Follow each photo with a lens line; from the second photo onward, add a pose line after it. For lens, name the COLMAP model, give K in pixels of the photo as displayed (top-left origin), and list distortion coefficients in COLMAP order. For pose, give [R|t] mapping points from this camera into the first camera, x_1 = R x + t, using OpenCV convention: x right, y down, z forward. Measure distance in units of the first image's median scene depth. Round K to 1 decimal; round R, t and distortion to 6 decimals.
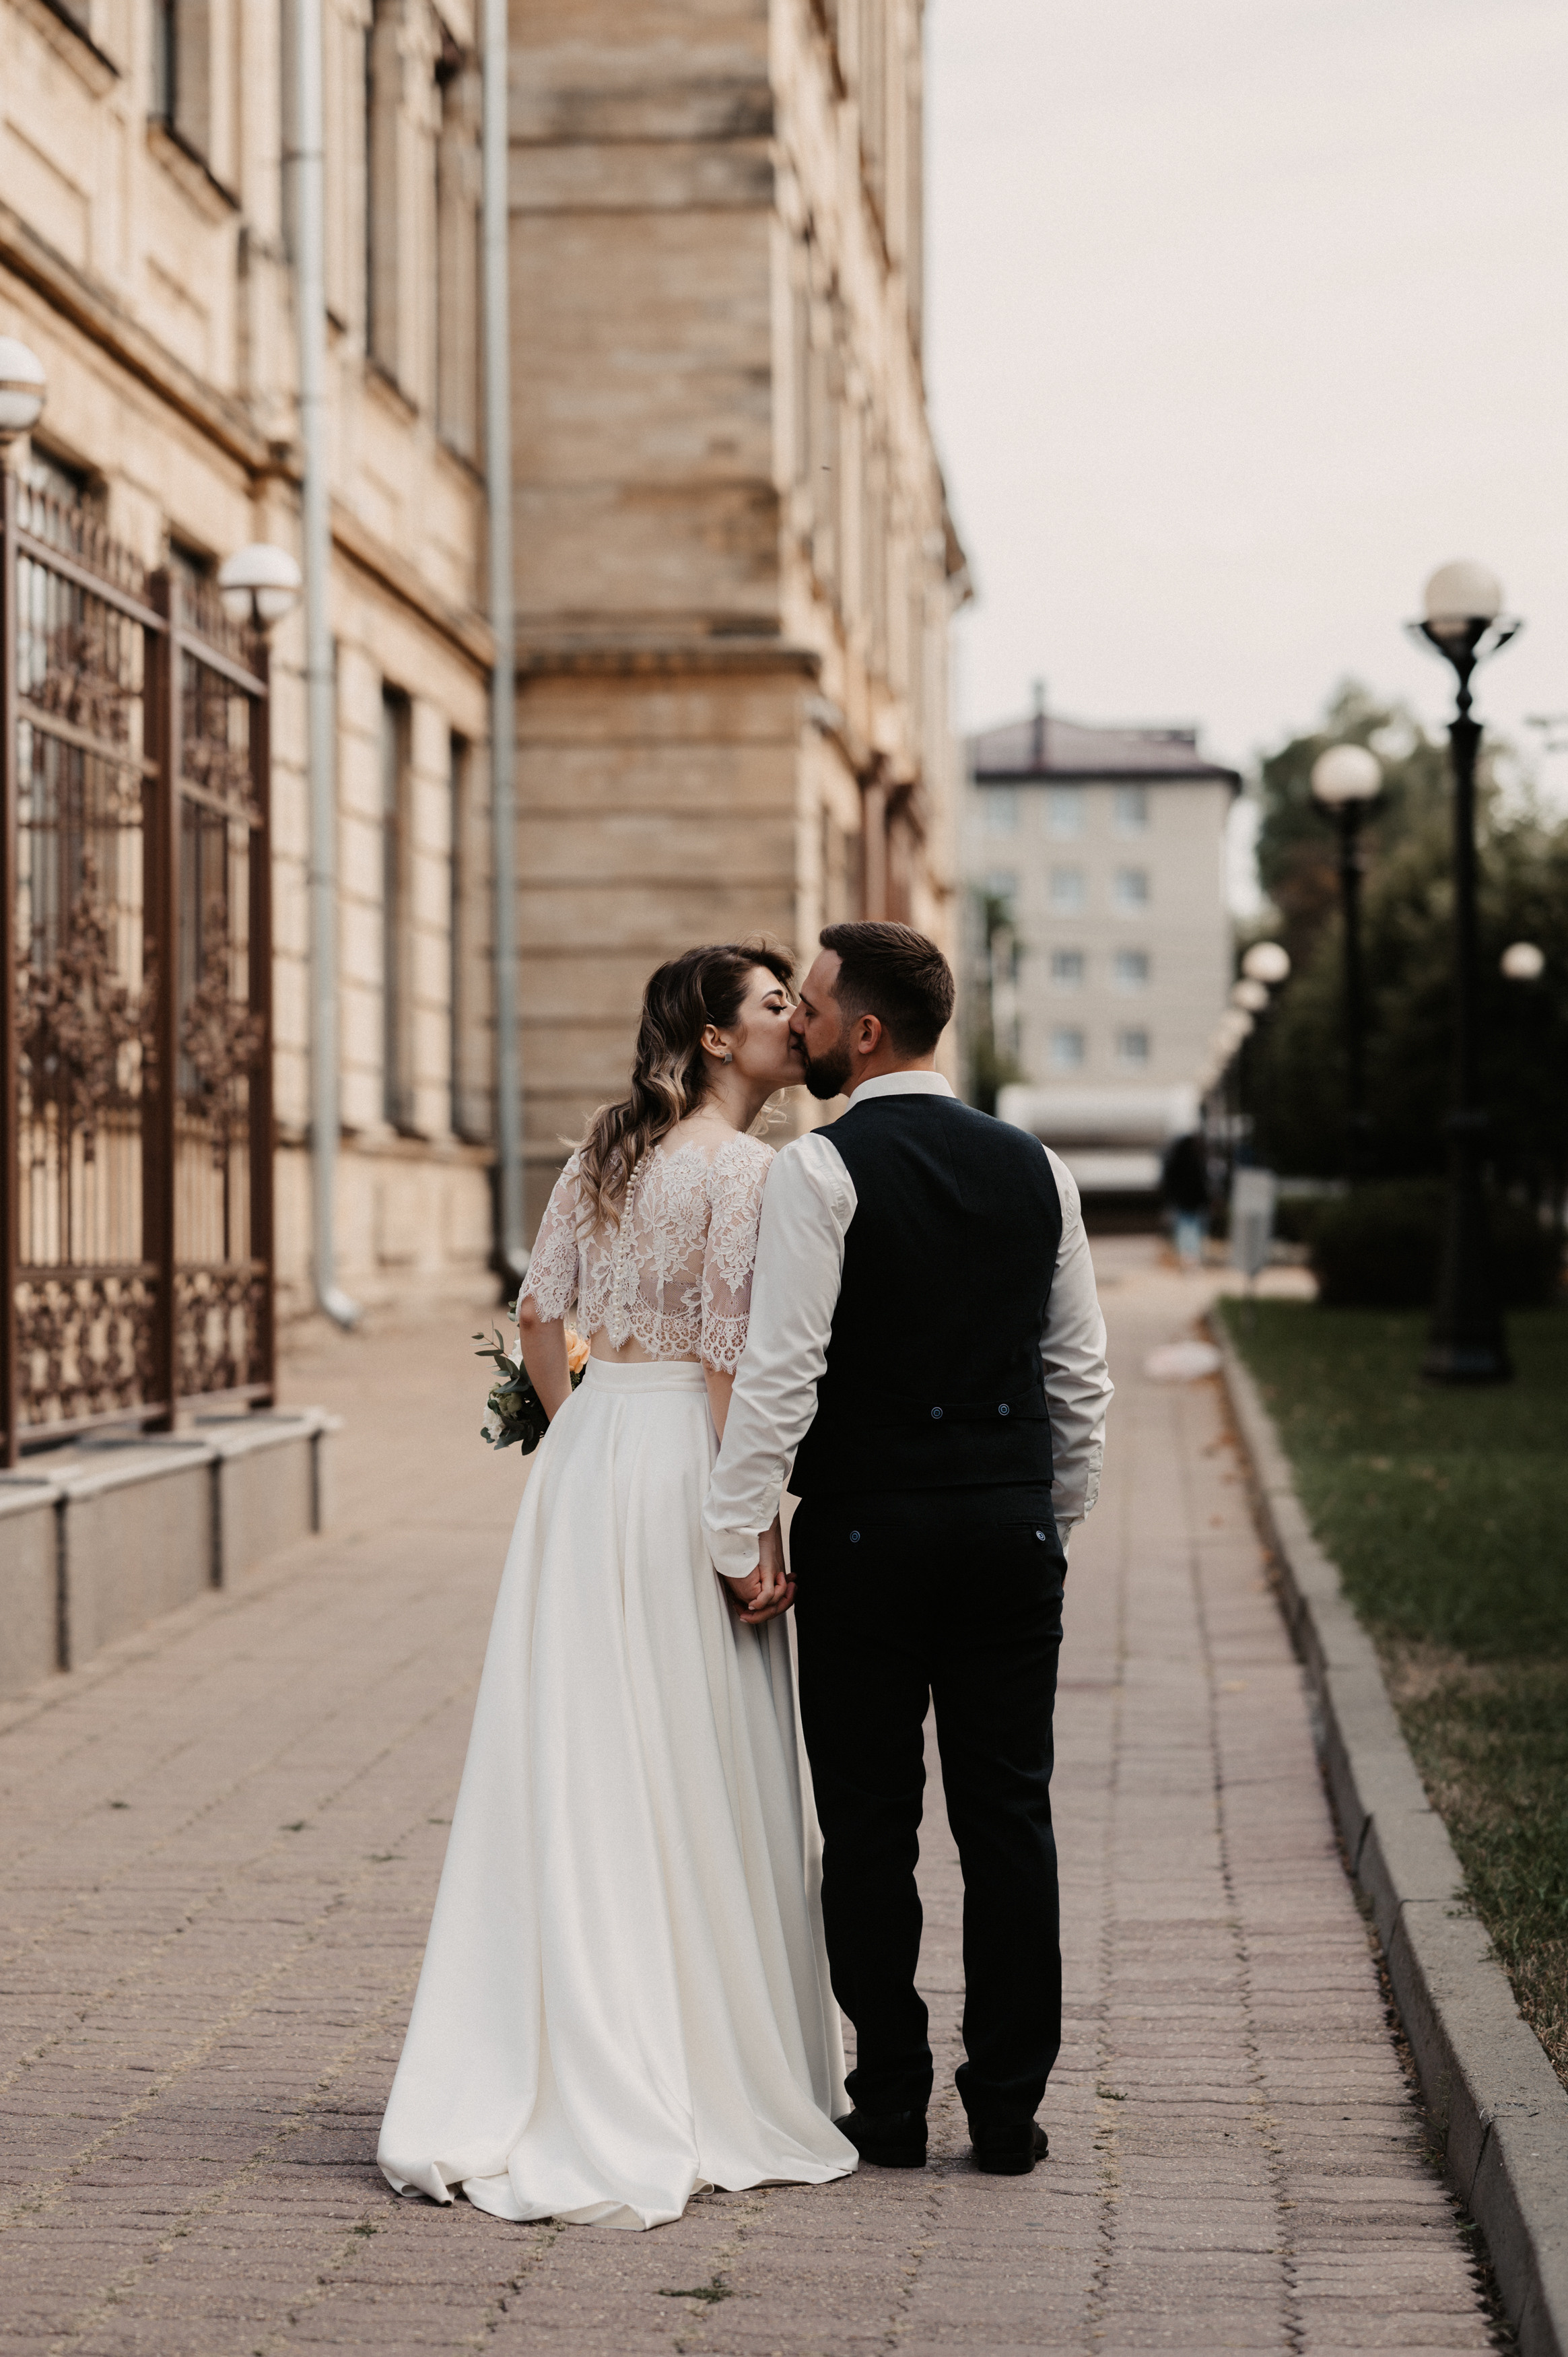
lens RADIAL K [[5739.5, 0, 784.0], [0, 5739.5, 1178.5], [0, 0, 1]] dist [-0.095384, -0.038987]
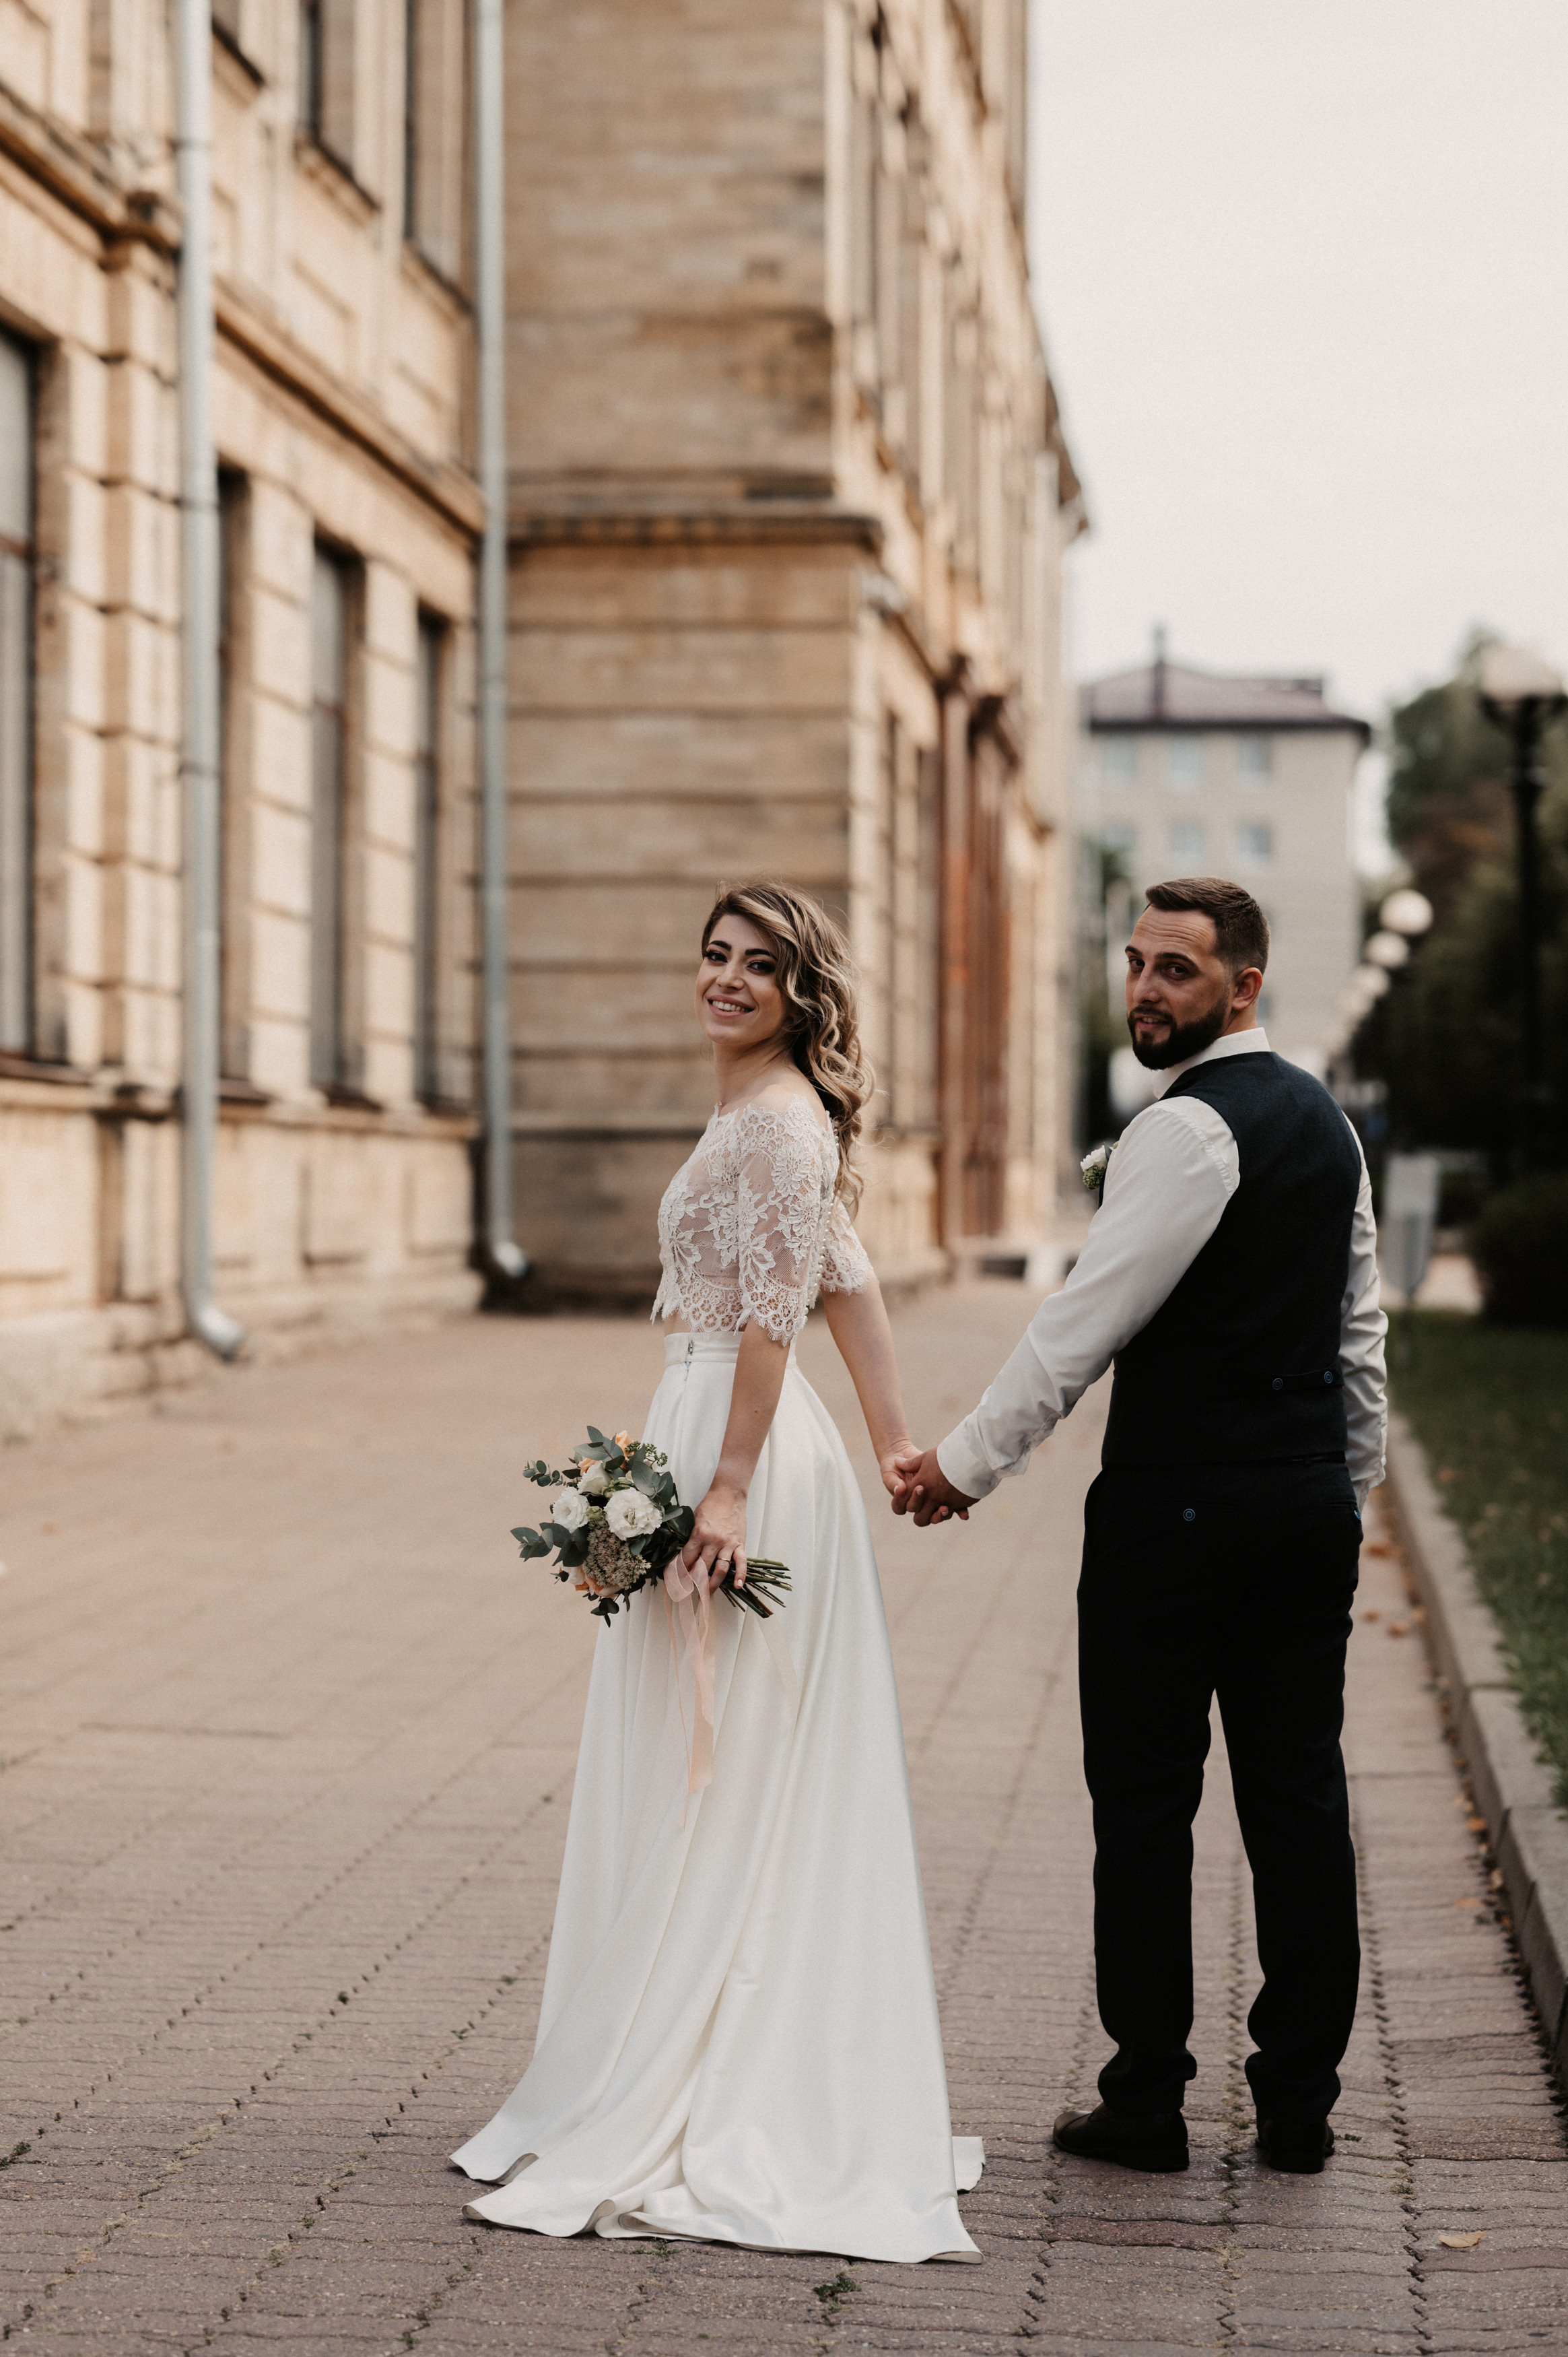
lens RADIAL K [[5661.0, 0, 784.0], [0, 5661.0, 1178.5], [0, 0, 1]] dist [-0.087068, -0.048282]
pose [[0.999729, 0.008106, -0.021824, 0.012933], [-0.007954, 0.999944, 0.007025, -0.003168], [0.021879, -0.006850, 0.999737, 0.221250]]
